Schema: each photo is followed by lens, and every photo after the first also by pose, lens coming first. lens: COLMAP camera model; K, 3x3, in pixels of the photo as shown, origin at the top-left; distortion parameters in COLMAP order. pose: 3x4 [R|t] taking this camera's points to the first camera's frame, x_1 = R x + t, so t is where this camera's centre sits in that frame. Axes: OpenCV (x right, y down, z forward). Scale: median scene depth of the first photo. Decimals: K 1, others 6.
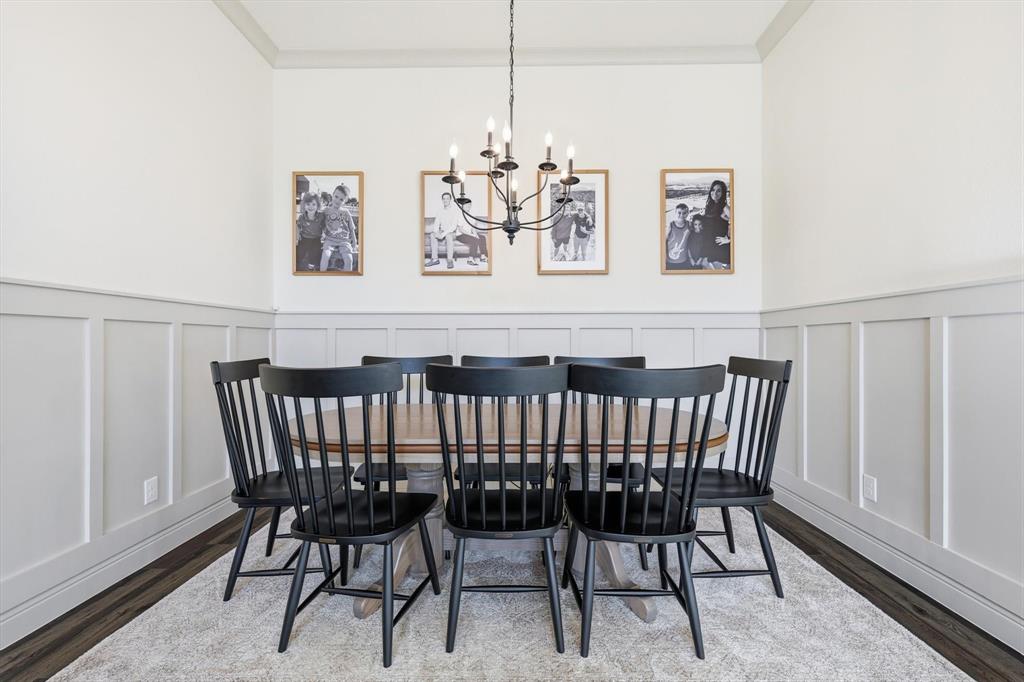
lens RADIAL K [[451.1, 0, 512.6], [0, 451.1, 343.5], [0, 0, 1]] dist [0.007936, -0.000393]
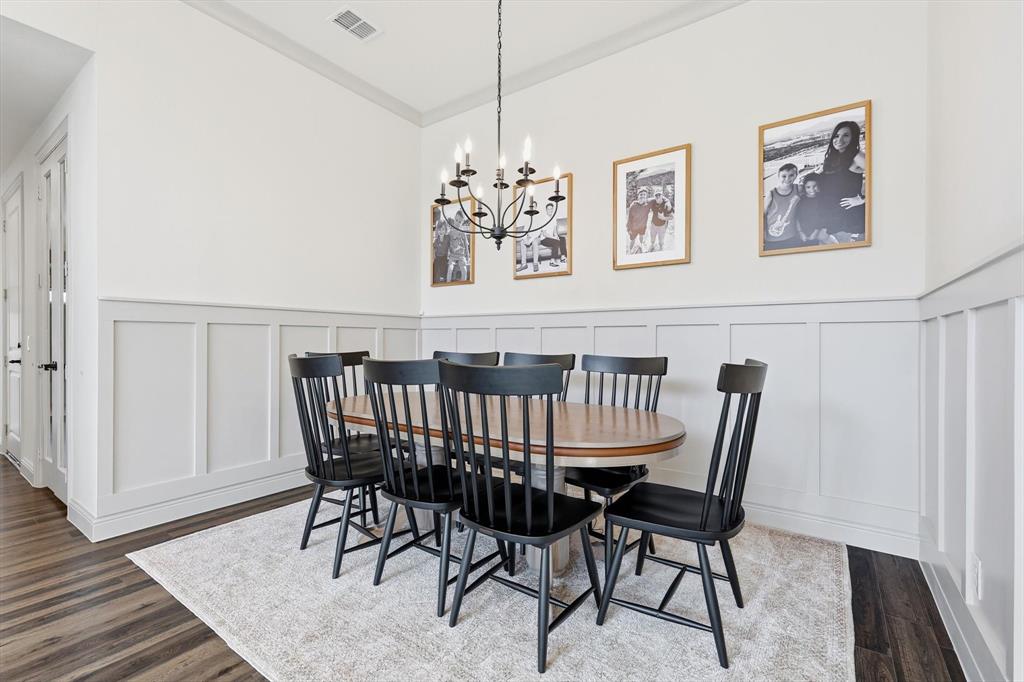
lens RADIAL K [[451.1, 0, 507.7], [0, 451.1, 340.8], [0, 0, 1]] dist [0.007936, -0.000393]
pose [[0.824682, 0.003452, -0.565586, 0.418569], [-0.005164, 0.999986, -0.001427, -0.000196], [0.565573, 0.004097, 0.824688, 0.082101]]
